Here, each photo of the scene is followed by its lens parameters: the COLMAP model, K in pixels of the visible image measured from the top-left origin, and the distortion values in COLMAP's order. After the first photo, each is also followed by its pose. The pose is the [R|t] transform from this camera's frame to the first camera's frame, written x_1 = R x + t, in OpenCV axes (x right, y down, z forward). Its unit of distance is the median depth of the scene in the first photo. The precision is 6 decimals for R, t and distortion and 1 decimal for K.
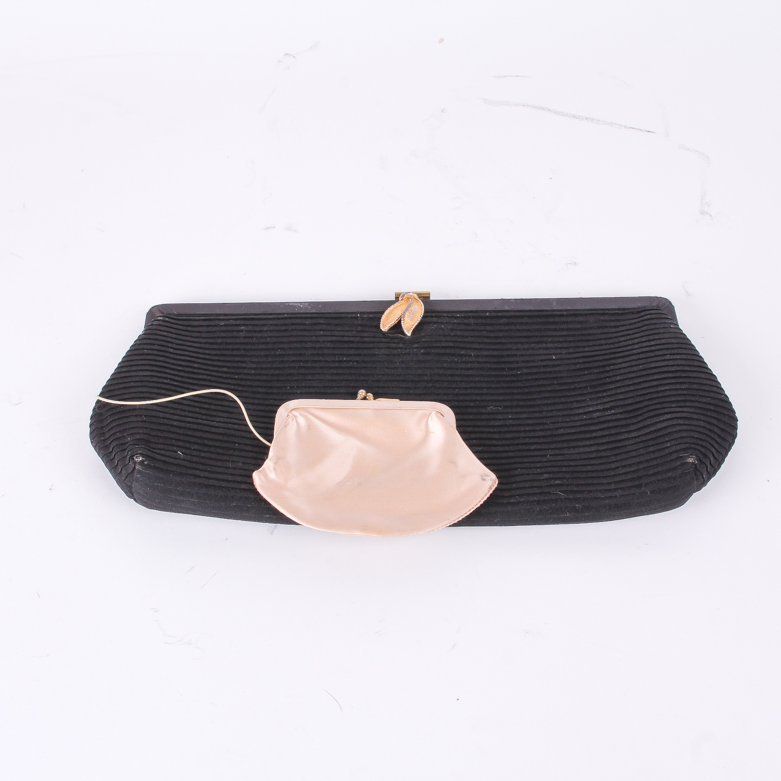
lens RADIAL K [[1299.7, 0, 392.1], [0, 1299.7, 359.4], [0, 0, 1]] dist [-0.105640, 0.089993]
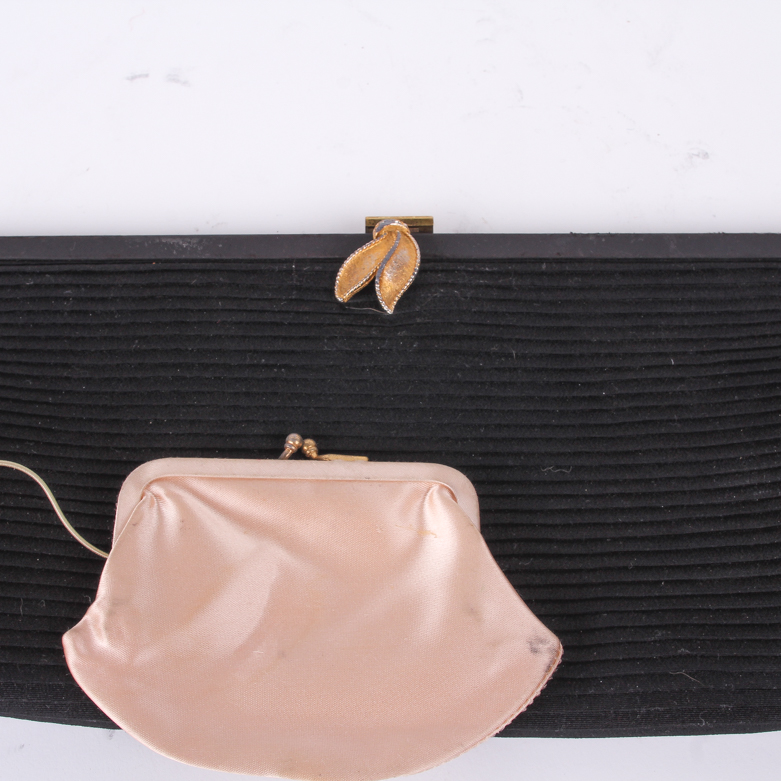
lens RADIAL K [[1299.7, 0, 392.1], [0, 1299.7, 359.4], [0, 0, 1]] dist [-0.105640, 0.089993]
pose [[0.999936, 0.010754, -0.003445, 0.015946], [-0.009896, 0.981469, 0.191367, -0.099601], [0.005439, -0.191321, 0.981513, 0.501392]]
